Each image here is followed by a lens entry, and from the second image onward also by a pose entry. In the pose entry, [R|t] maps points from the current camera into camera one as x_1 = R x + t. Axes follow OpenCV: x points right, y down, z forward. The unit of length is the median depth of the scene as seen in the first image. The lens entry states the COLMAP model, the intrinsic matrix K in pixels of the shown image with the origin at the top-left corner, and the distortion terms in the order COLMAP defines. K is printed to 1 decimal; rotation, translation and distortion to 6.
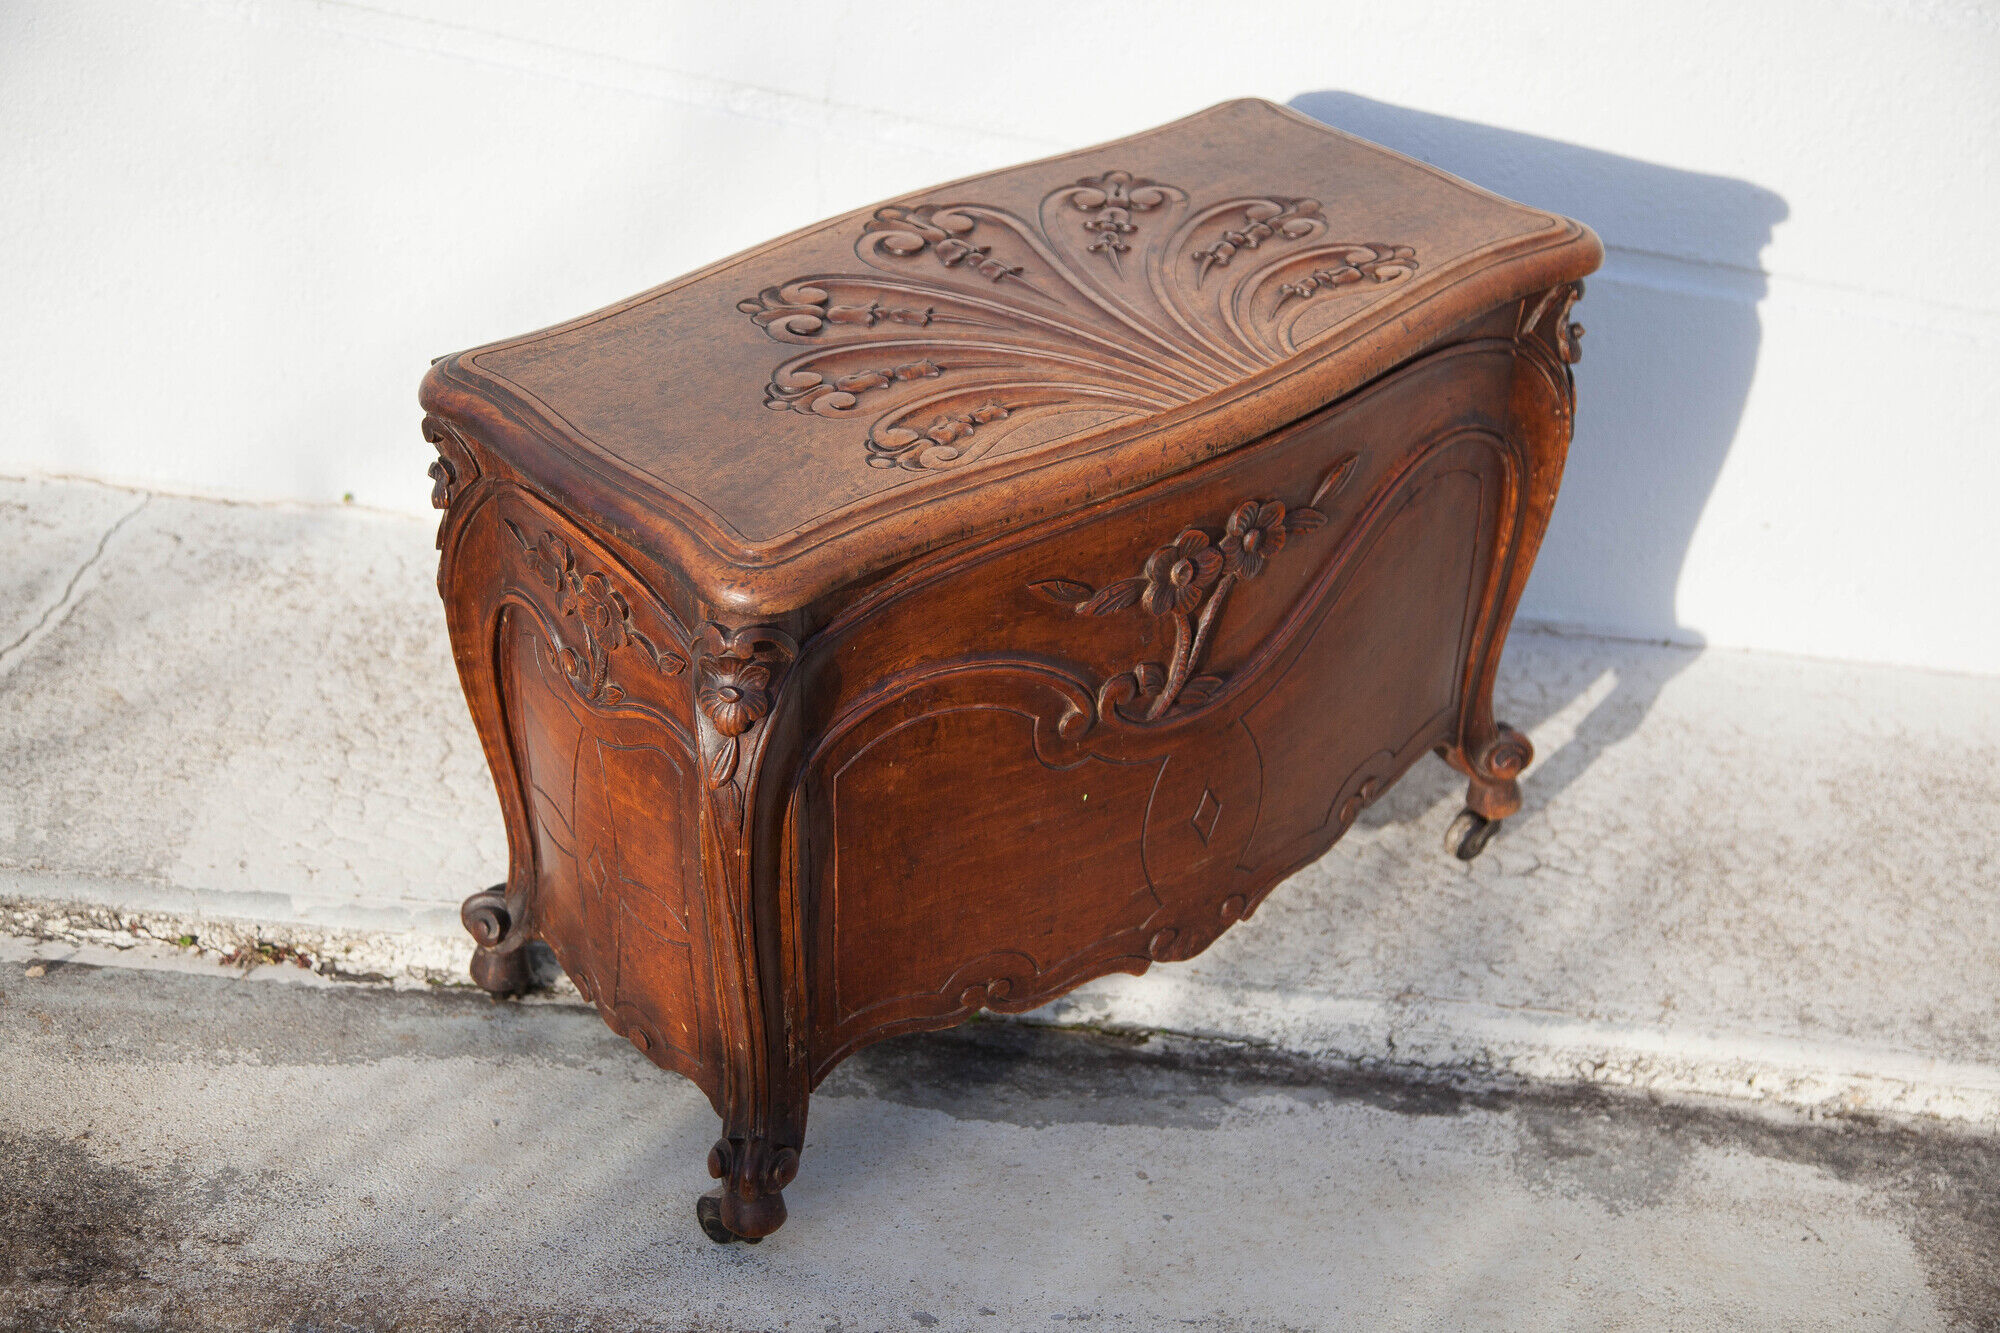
lens RADIAL K [[2725.8, 0, 949.4], [0, 2725.8, 632.3], [0, 0, 1]] dist [0.136465, 0.019066]
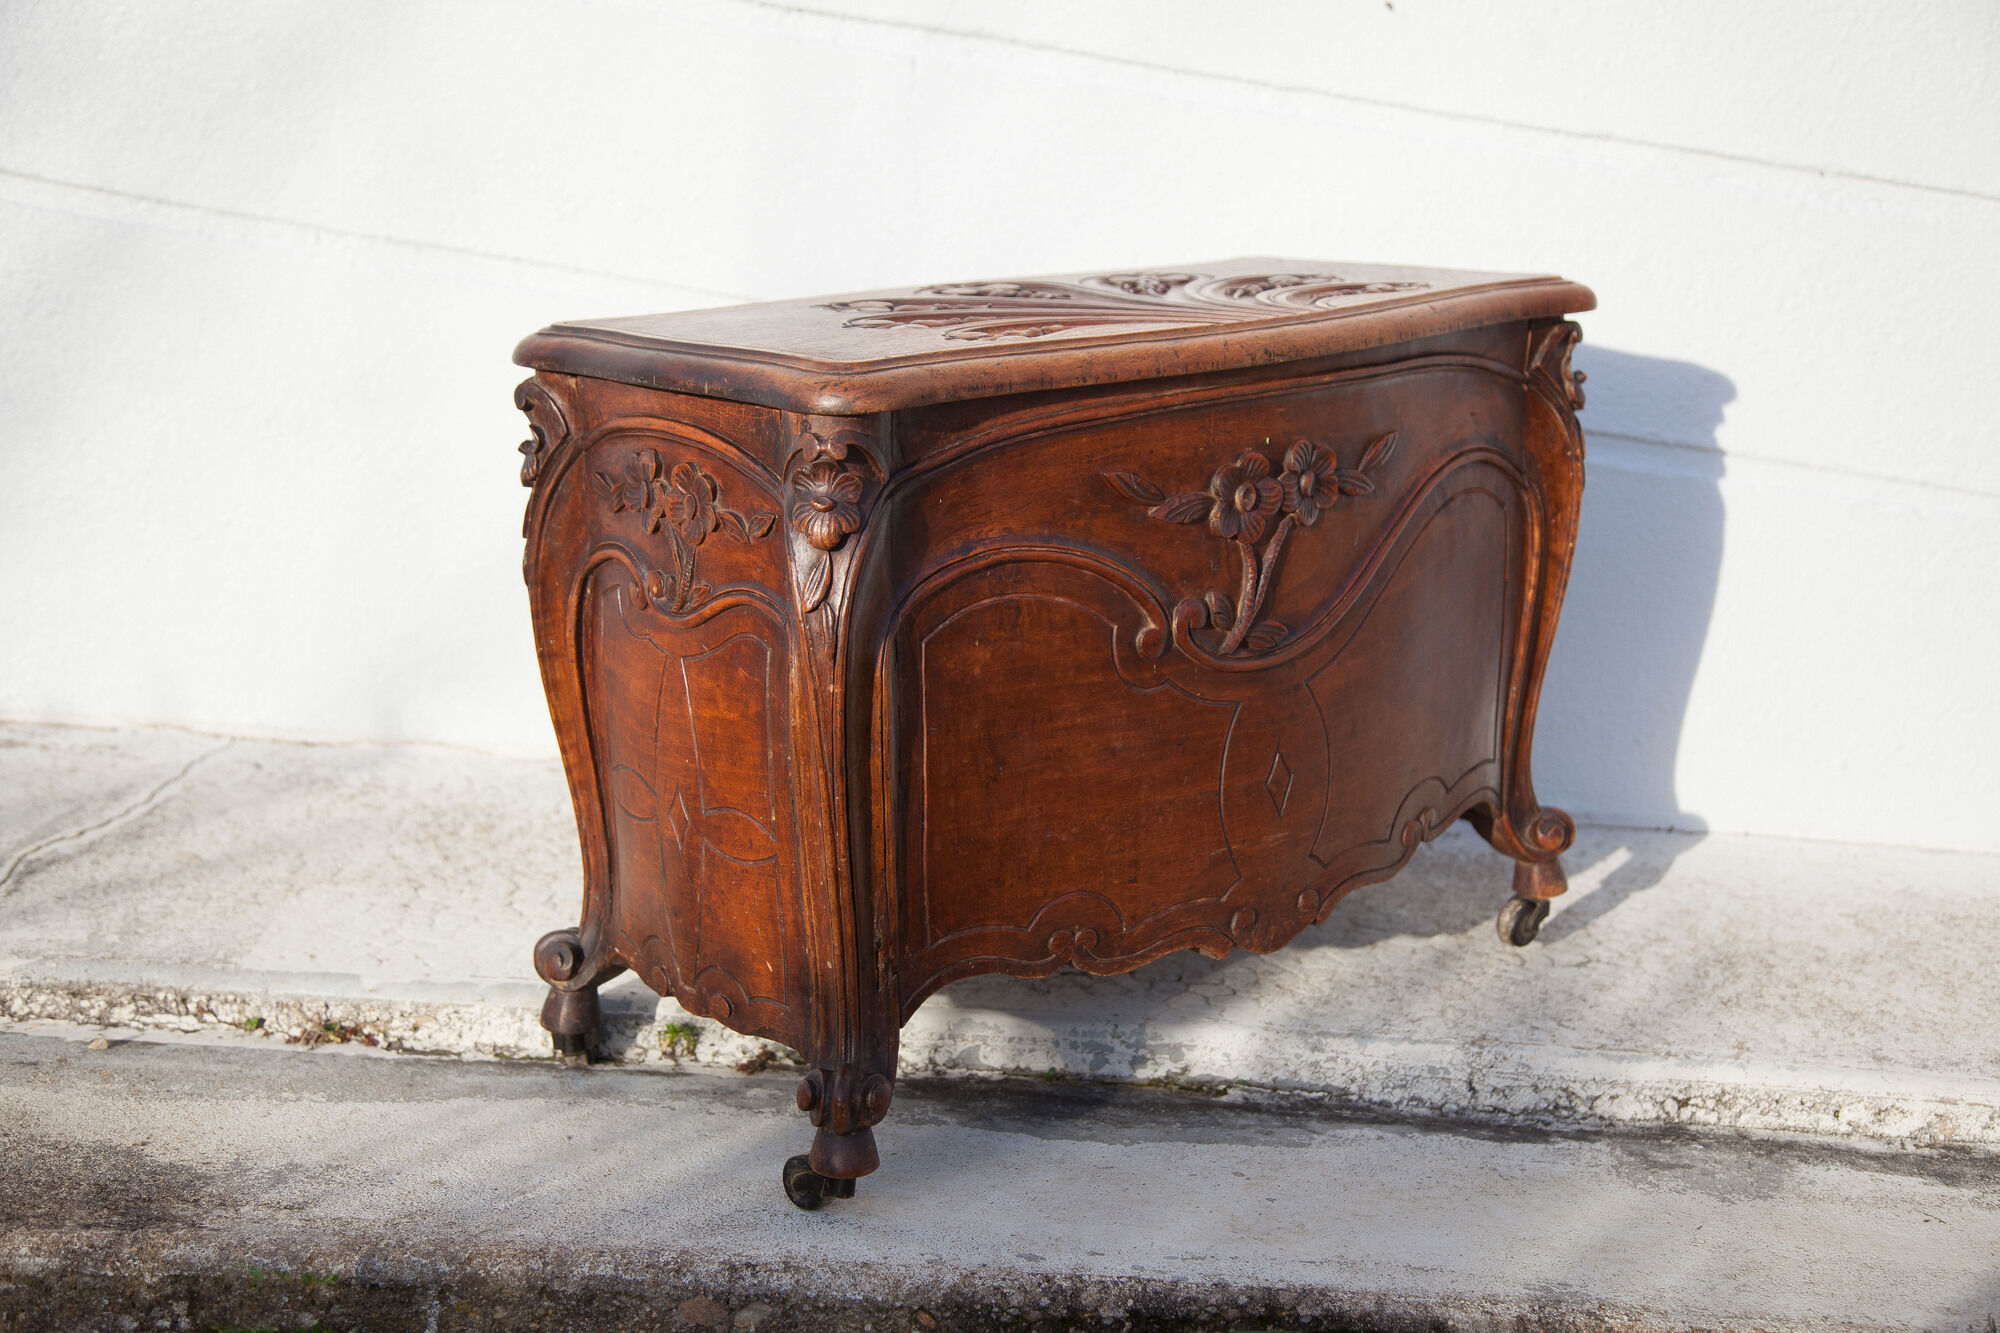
lens RADIAL K [[2366.4, 0, 962.7], [0, 2366.4, 669.3], [0, 0, 1]] dist [0.083454, 0.028268]
pose [[0.999138, -0.030665, 0.027972, -0.042029], [0.037928, 0.948266, -0.315203, 0.271814], [-0.016859, 0.315992, 0.948612, 0.141826]]
